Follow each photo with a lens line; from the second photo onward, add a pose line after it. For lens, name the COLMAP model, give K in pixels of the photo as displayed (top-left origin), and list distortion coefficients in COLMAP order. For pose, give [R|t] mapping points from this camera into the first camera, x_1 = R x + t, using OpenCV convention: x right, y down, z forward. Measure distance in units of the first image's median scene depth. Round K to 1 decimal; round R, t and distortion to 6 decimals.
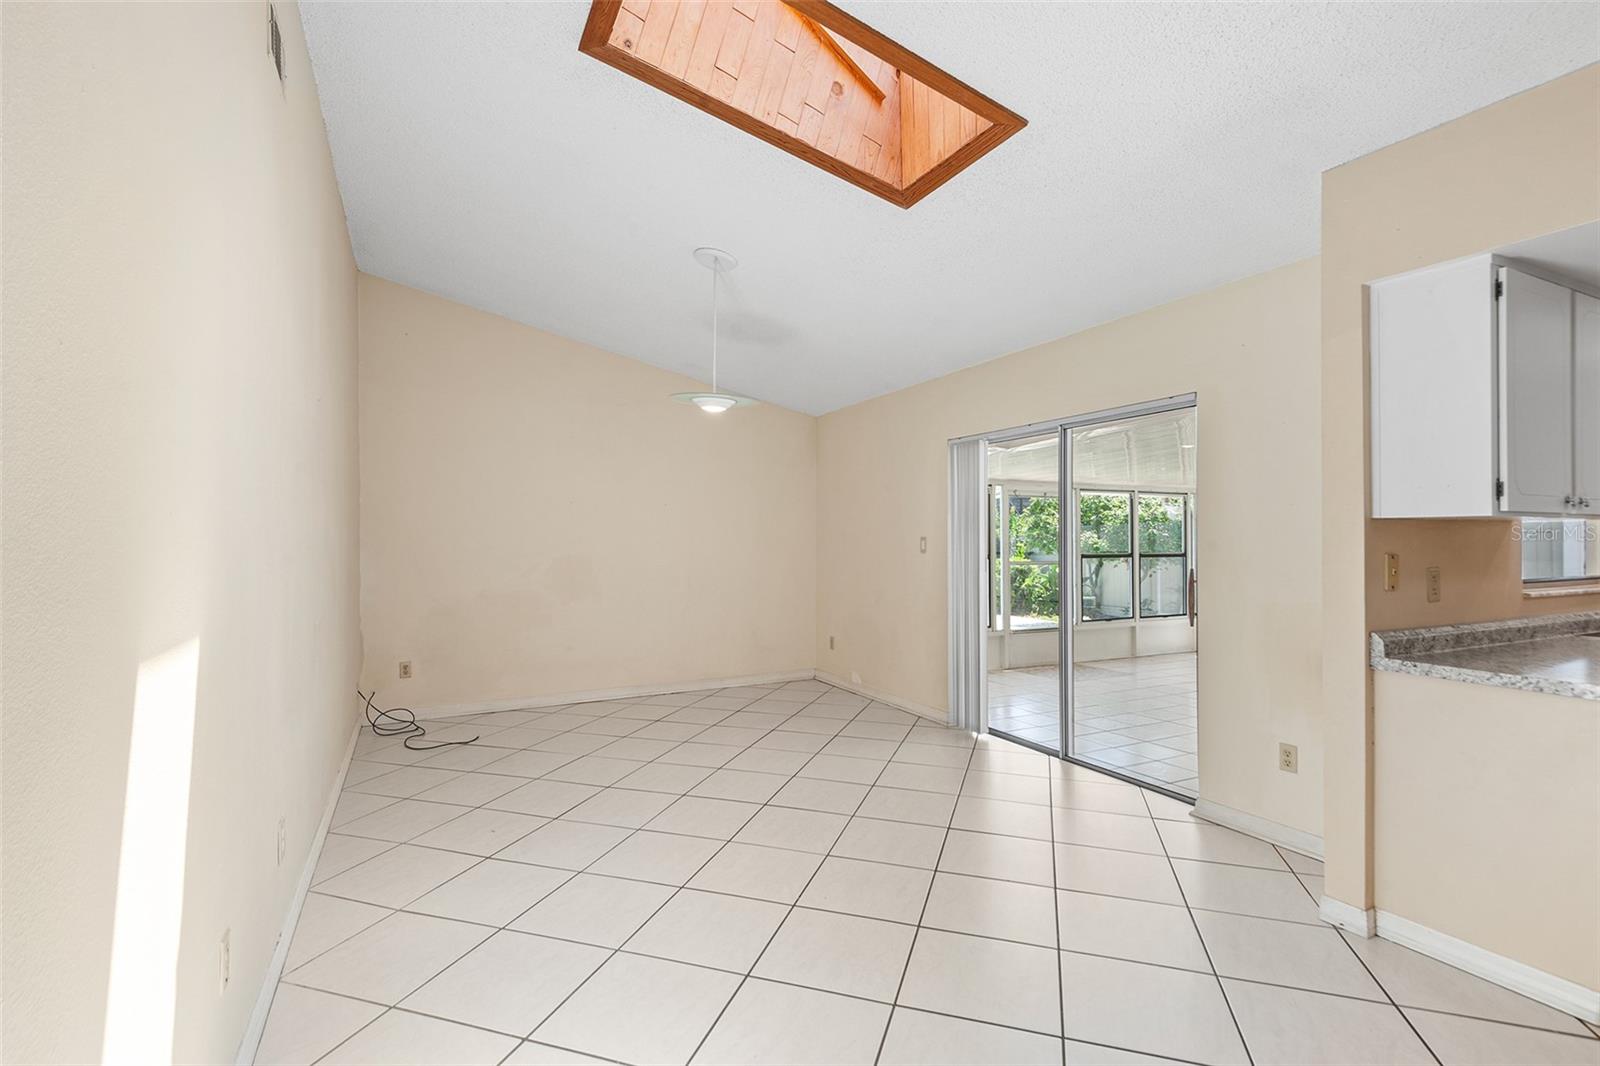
lens RADIAL K [[736.6, 0, 792.9], [0, 736.6, 536.8], [0, 0, 1]] dist [0.046798, -0.027238]
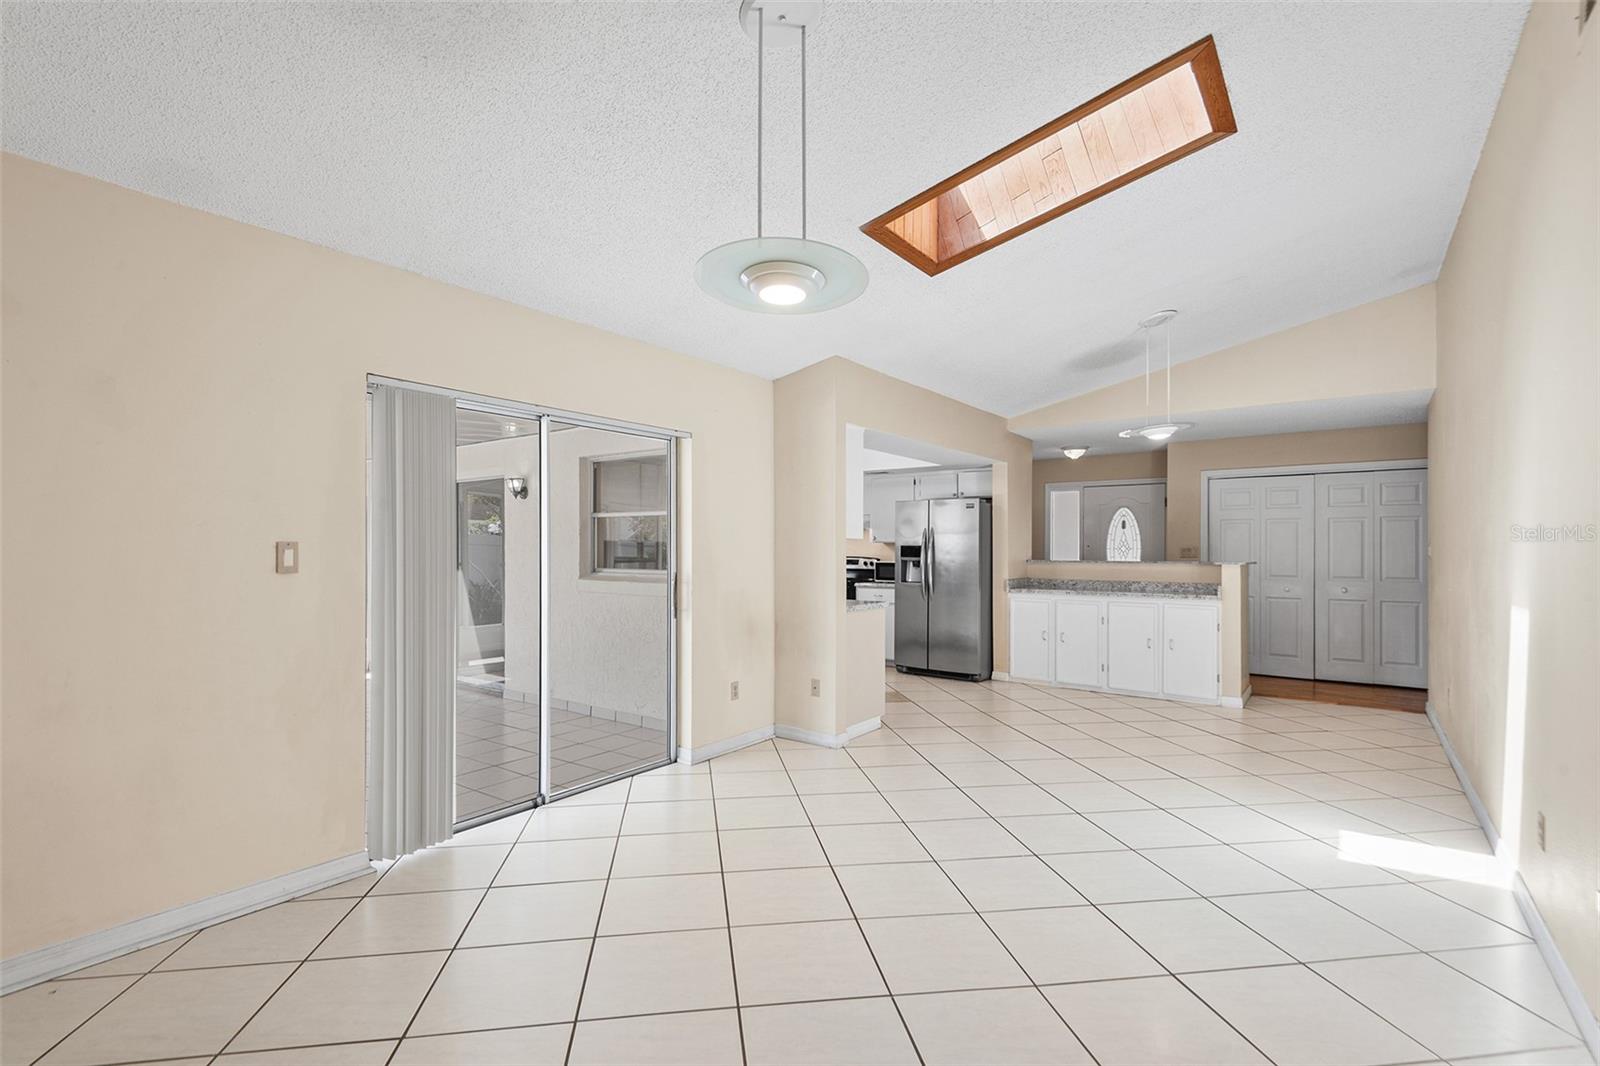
lens RADIAL K [[736.6, 0, 792.9], [0, 736.6, 536.8], [0, 0, 1]] dist [0.046798, -0.027238]
pose [[-0.444793, -0.003462, 0.895627, -0.808412], [-0.016118, 0.999862, -0.004139, -0.019603], [-0.895489, -0.016277, -0.444787, 1.687152]]
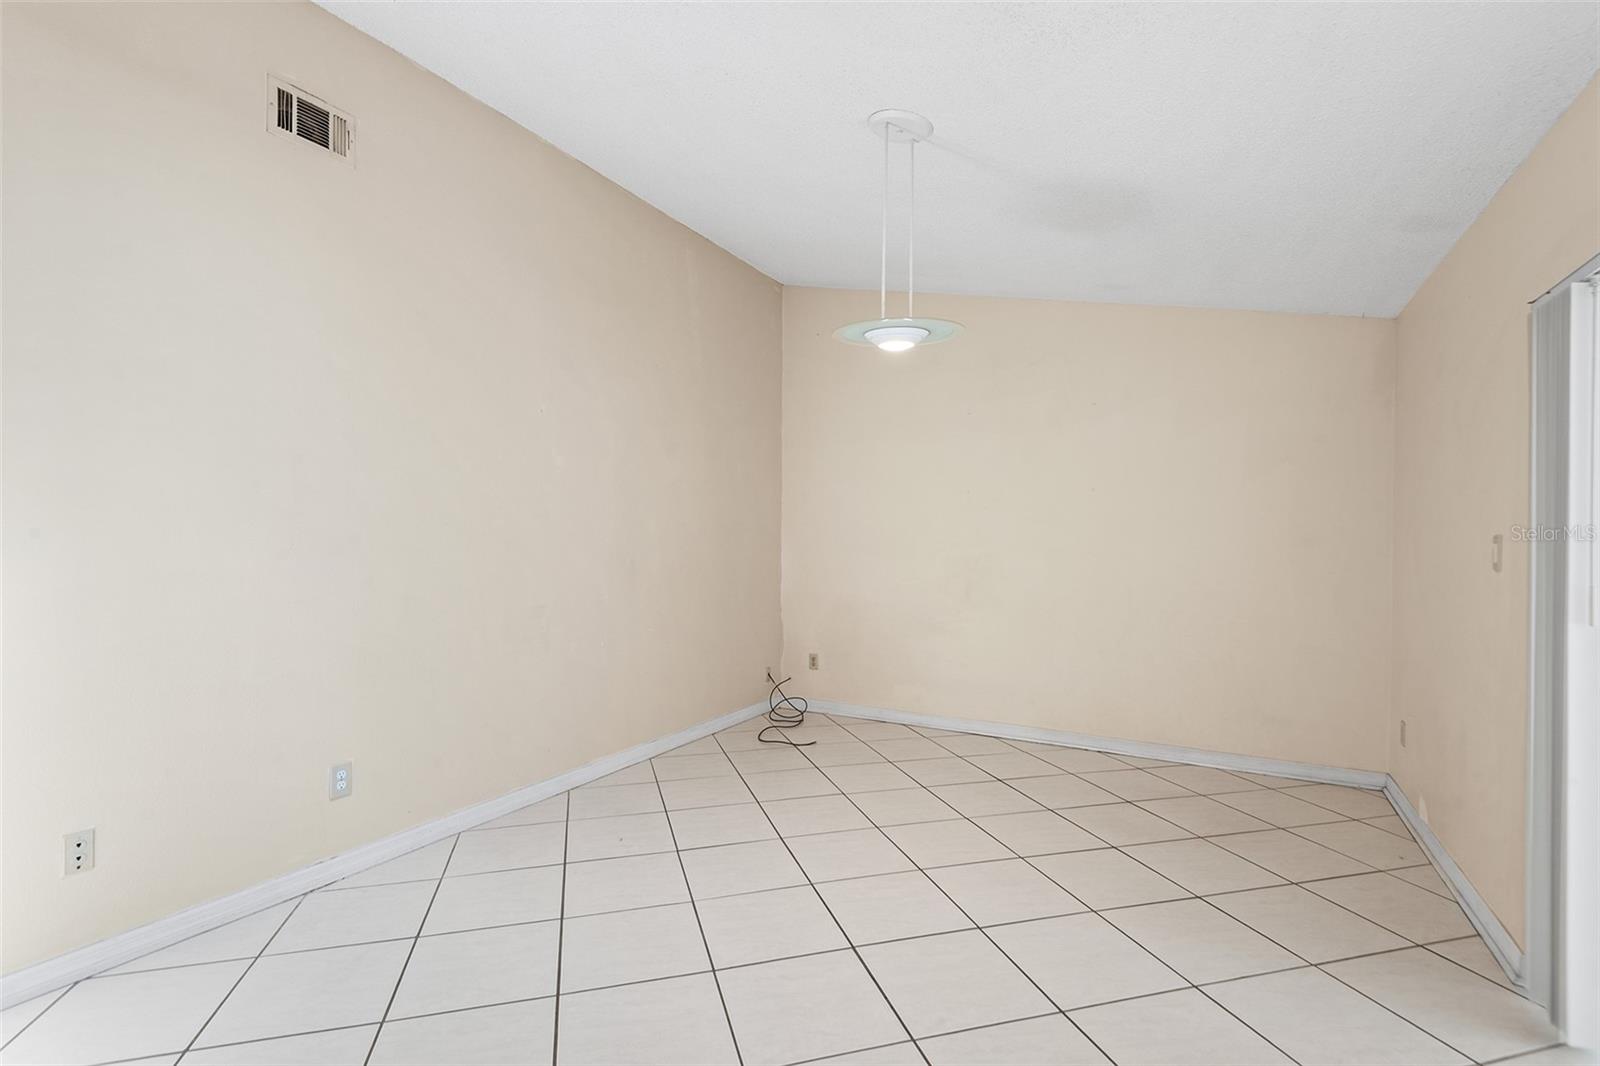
lens RADIAL K [[748.5, 0, 794.6], [0, 748.5, 541.4], [0, 0, 1]] dist [0.050689, -0.034570]
pose [[0.564335, 0.012766, -0.825447, 0.567991], [-0.007044, 0.999918, 0.010649, 0.003579], [0.825516, -0.000196, 0.564379, 0.707029]]
